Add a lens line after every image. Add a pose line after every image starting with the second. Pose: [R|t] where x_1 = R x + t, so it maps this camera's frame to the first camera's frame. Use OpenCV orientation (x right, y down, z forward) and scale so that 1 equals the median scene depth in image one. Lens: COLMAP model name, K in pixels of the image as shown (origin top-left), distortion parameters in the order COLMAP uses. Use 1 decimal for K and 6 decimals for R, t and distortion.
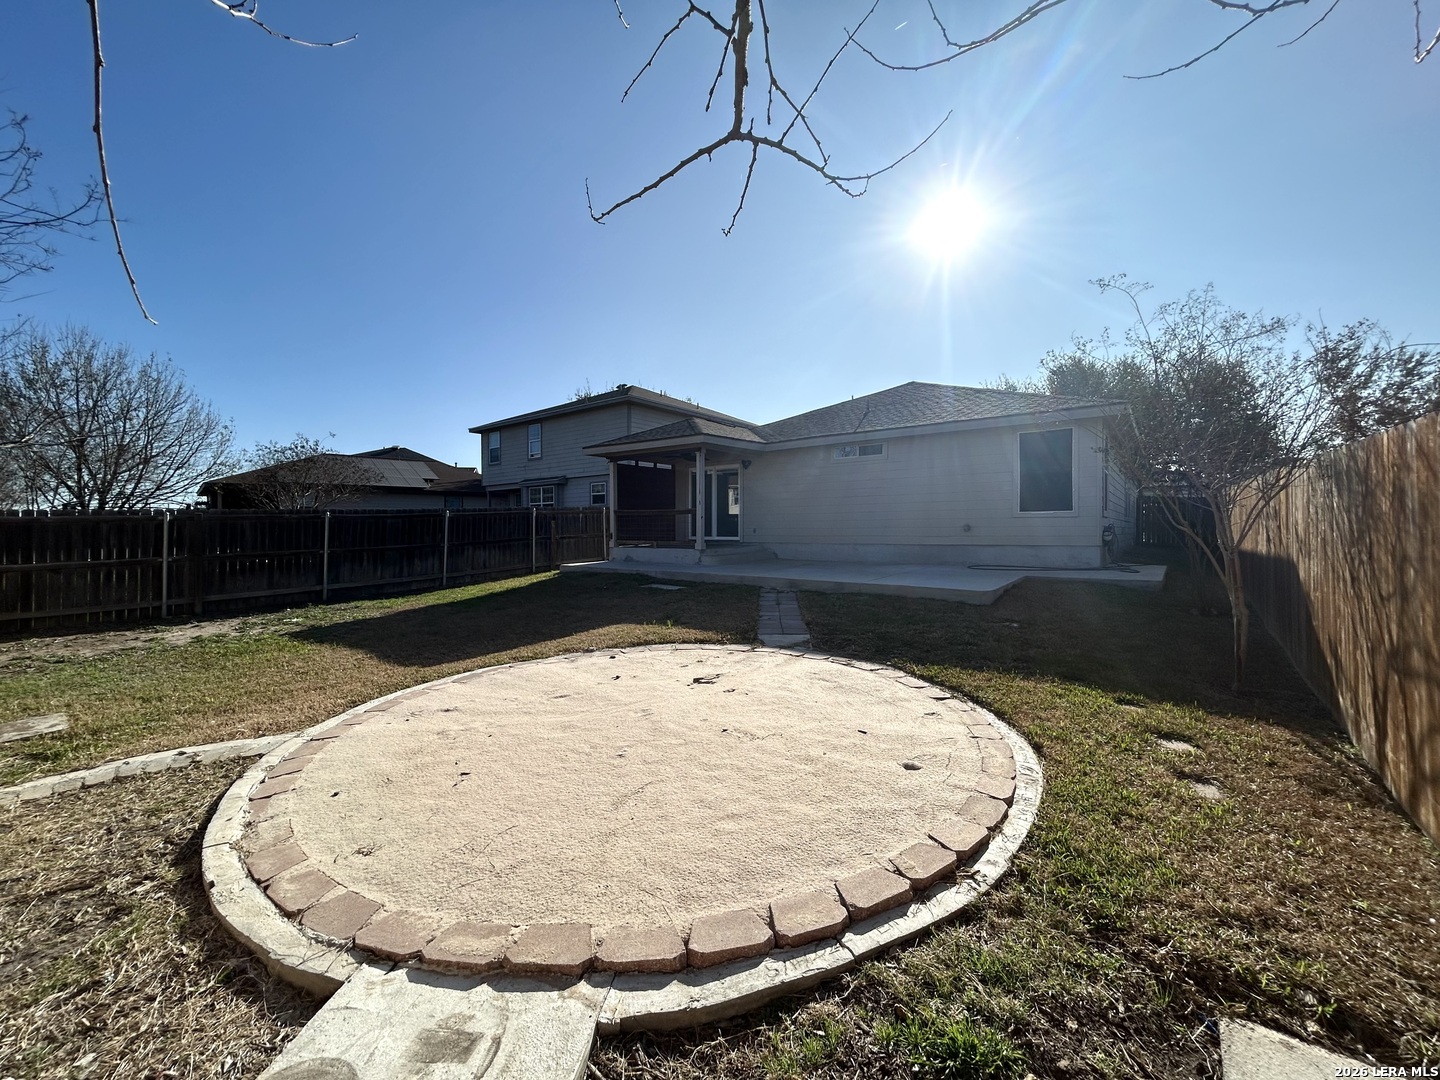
lens RADIAL K [[579.0, 0, 717.0], [0, 579.0, 534.1], [0, 0, 1]] dist [0.002934, 0.000554]
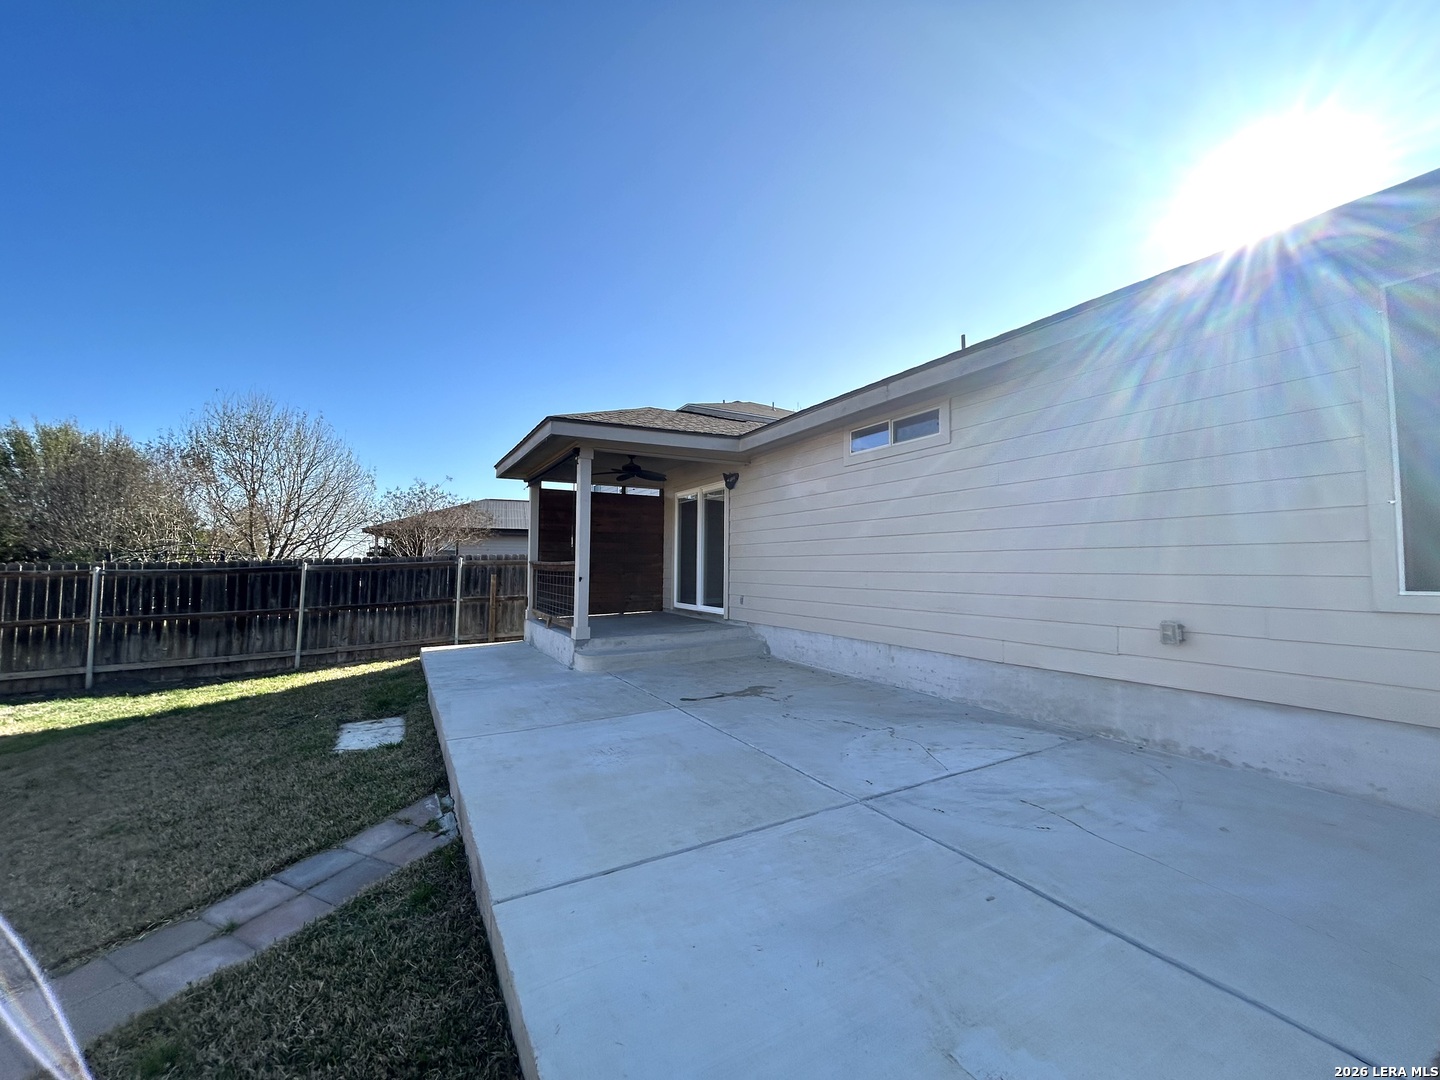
lens RADIAL K [[579.0, 0, 721.0], [0, 579.0, 536.4], [0, 0, 1]] dist [0.002934, 0.000554]
pose [[0.927612, -0.010502, -0.373397, 0.264583], [-0.014358, 0.997864, -0.063735, -0.032076], [0.373269, 0.064483, 0.925479, 0.507666]]
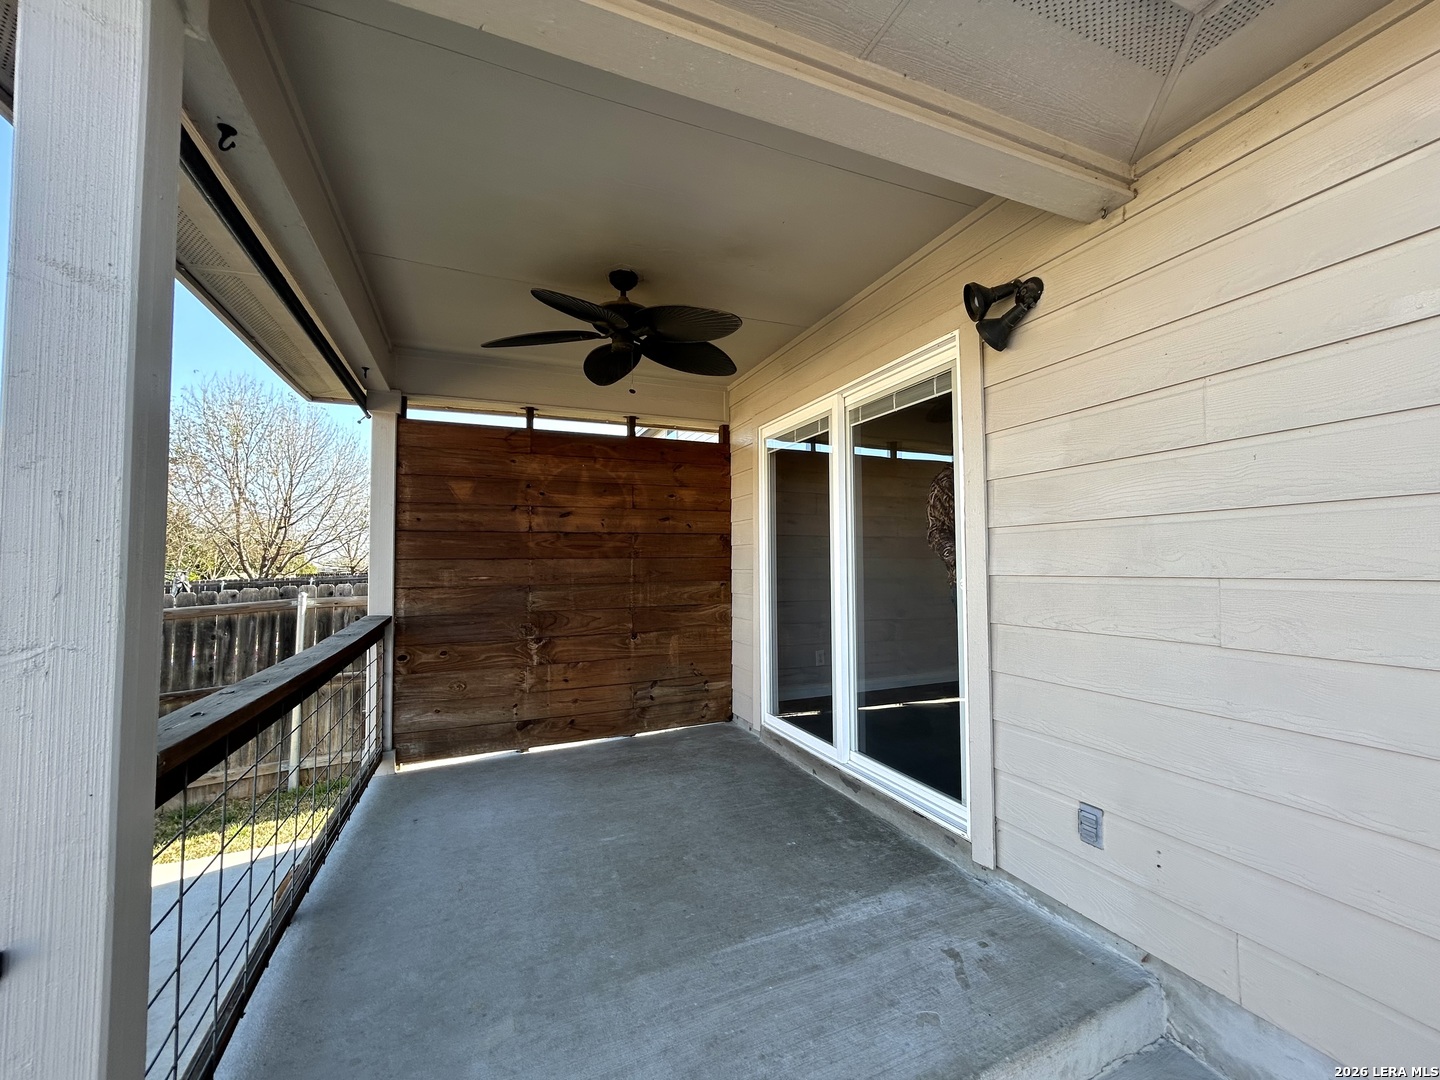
lens RADIAL K [[579.0, 0, 718.0], [0, 579.0, 540.5], [0, 0, 1]] dist [0.002934, 0.000554]
pose [[0.877570, -0.024051, -0.478845, 0.058605], [-0.000652, 0.998680, -0.051356, -0.062313], [0.479449, 0.045381, 0.876396, 0.897565]]
